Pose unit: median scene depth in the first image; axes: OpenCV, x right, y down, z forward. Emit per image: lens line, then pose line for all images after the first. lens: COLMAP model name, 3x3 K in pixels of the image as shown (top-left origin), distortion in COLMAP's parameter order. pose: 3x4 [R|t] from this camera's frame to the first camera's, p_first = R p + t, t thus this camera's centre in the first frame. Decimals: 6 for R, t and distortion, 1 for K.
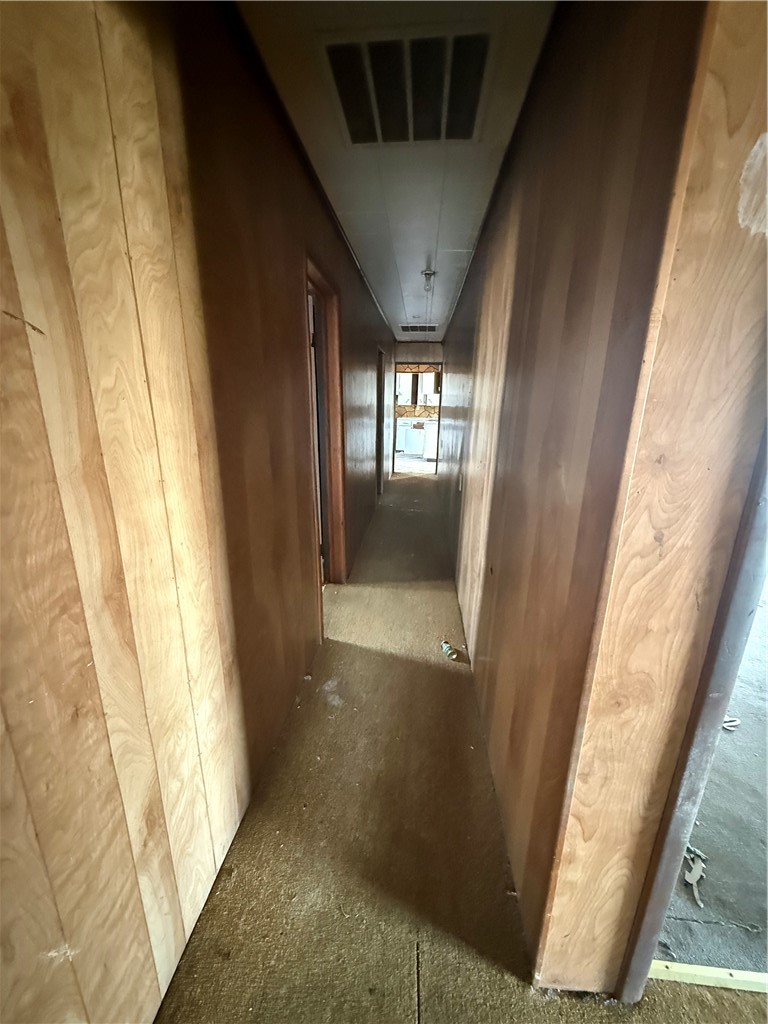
lens RADIAL K [[405.7, 0, 384.0], [0, 405.7, 512.0], [0, 0, 1]] dist [-0.001307, 0.000155]
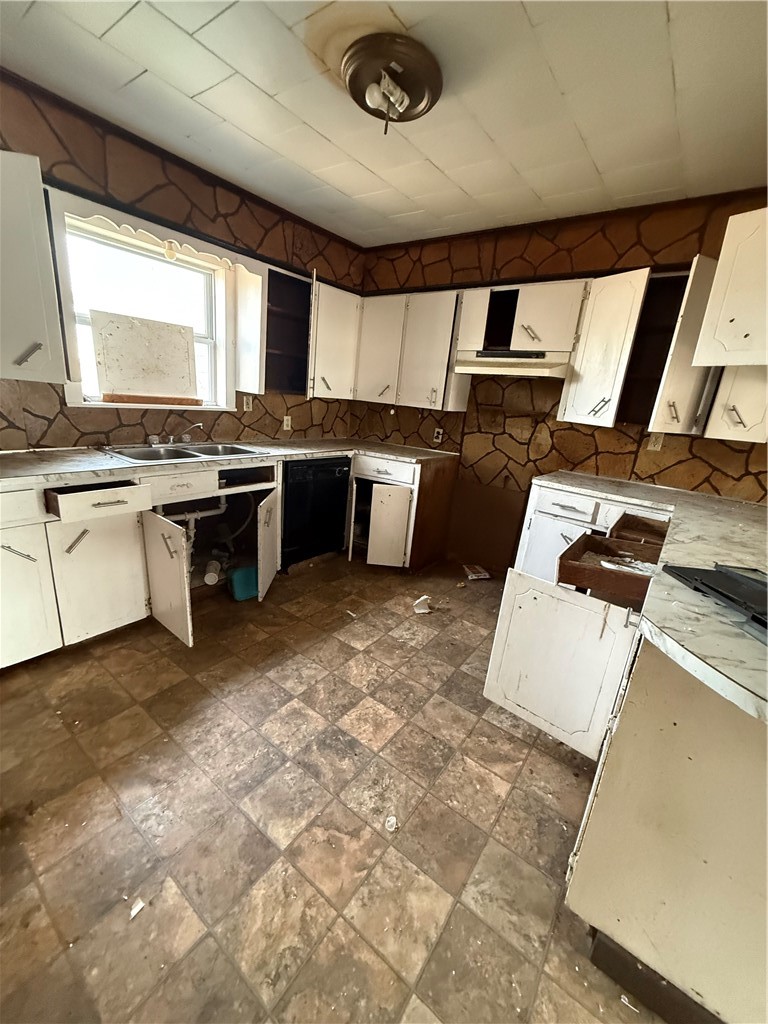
lens RADIAL K [[405.7, 0, 384.0], [0, 405.7, 512.0], [0, 0, 1]] dist [-0.001307, 0.000155]
pose [[0.845054, 0.209840, -0.491783, 0.078727], [-0.218401, 0.975008, 0.040738, -0.203762], [0.488041, 0.072980, 0.869764, 0.762648]]
